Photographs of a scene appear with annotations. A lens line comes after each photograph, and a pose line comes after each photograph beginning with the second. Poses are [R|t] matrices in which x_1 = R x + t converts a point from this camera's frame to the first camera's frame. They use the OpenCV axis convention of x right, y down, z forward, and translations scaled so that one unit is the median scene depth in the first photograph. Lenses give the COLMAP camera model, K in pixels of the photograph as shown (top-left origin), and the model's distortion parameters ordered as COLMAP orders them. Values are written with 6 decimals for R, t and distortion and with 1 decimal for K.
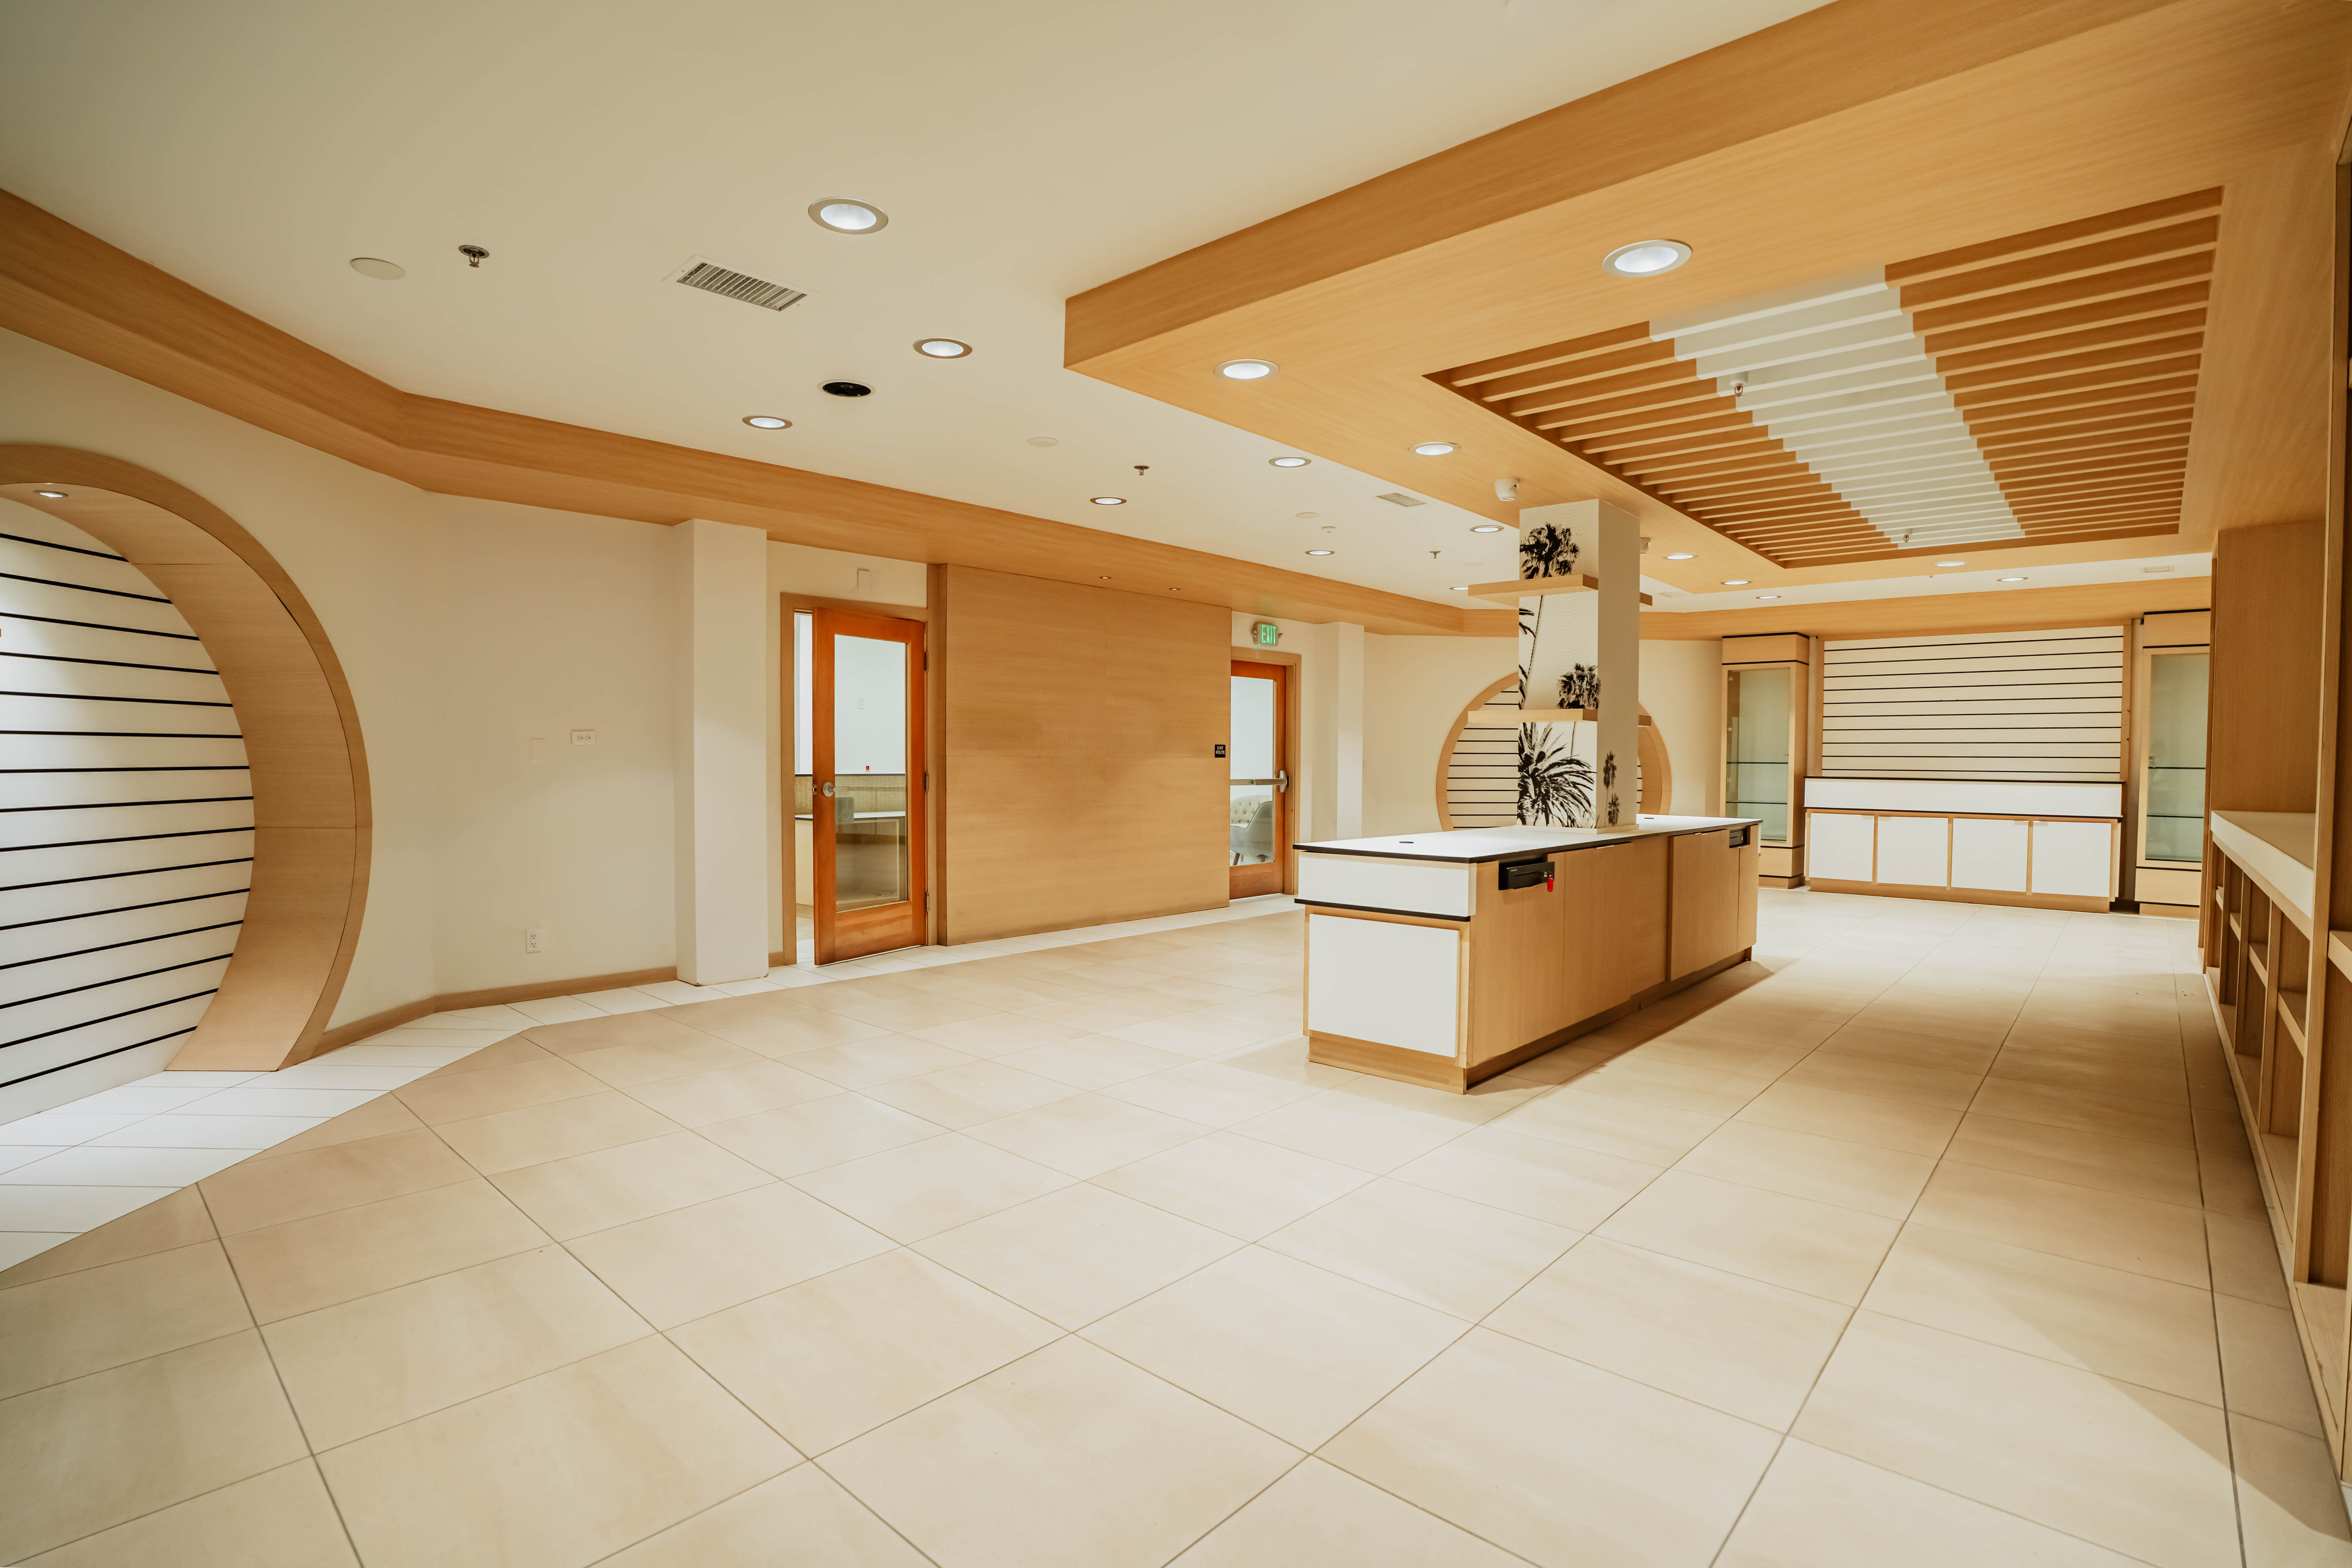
lens RADIAL K [[1118.8, 0, 1176.0], [0, 1118.8, 784.0], [0, 0, 1]] dist [-0.070388, 0.021162]
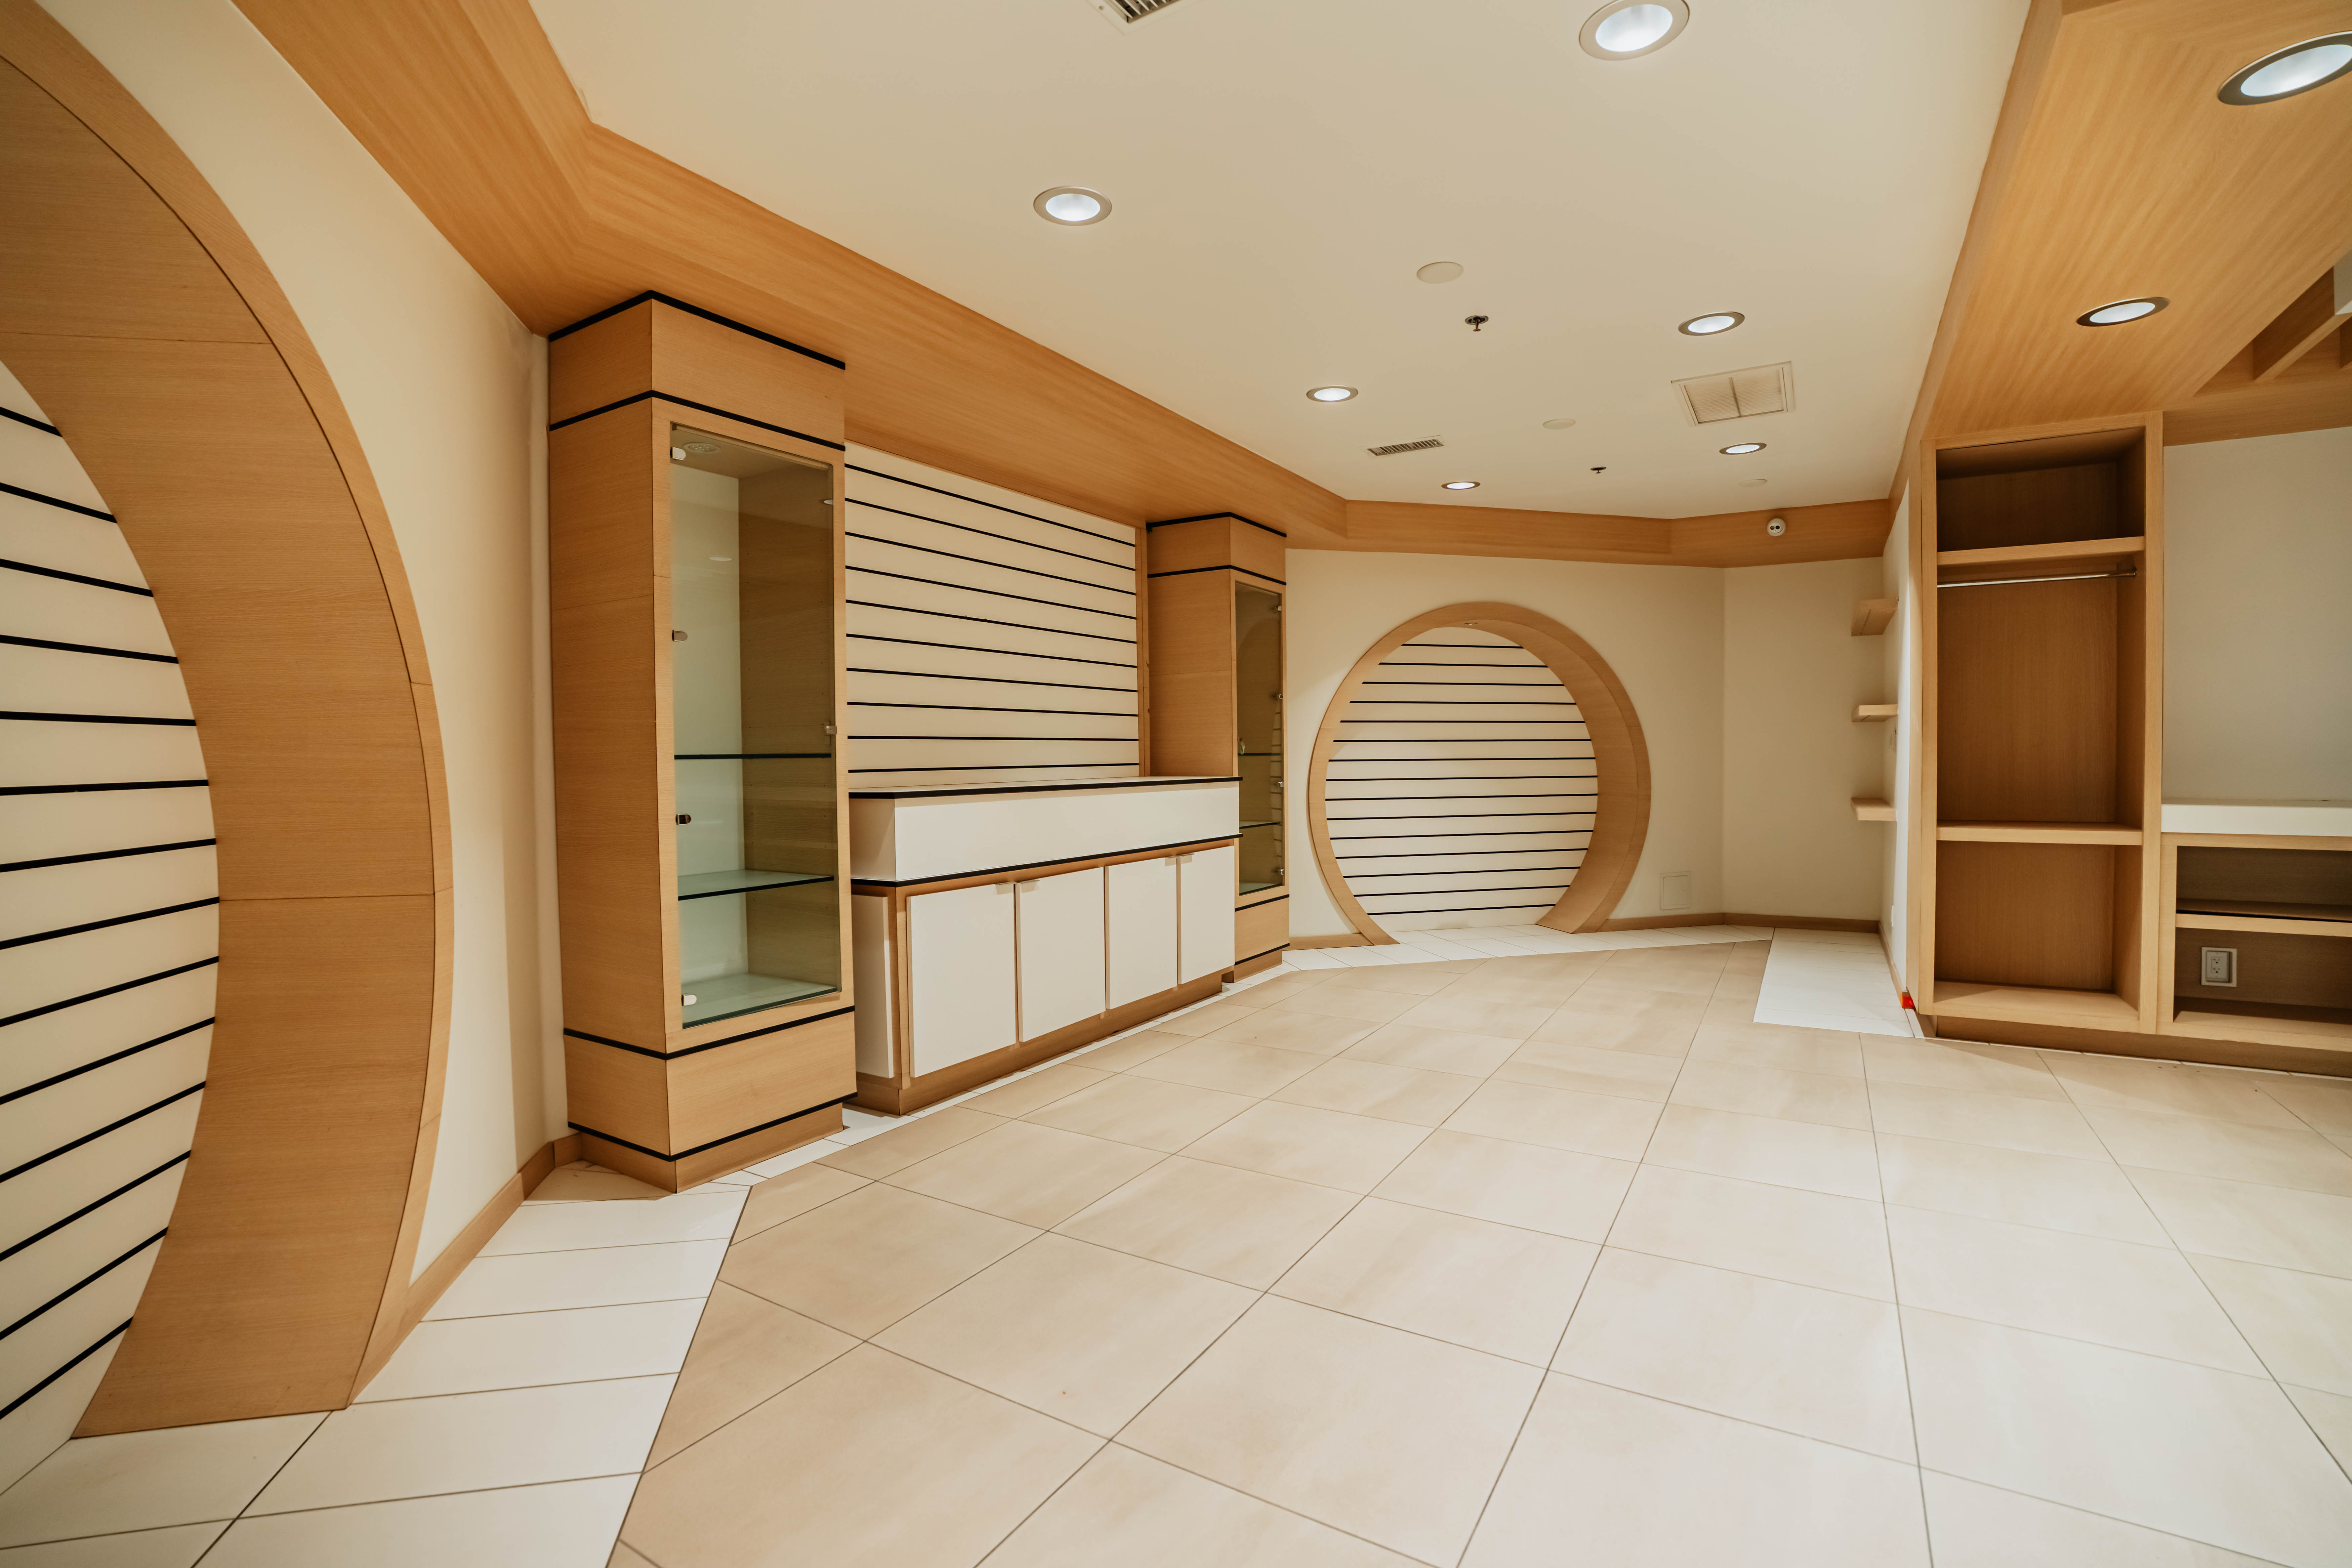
lens RADIAL K [[1118.9, 0, 1176.0], [0, 1118.9, 784.0], [0, 0, 1]] dist [-0.070388, 0.021162]
pose [[-0.159333, -0.030170, 0.986764, 0.406019], [0.032452, 0.998833, 0.035780, -0.037168], [-0.986691, 0.037724, -0.158168, 1.818873]]
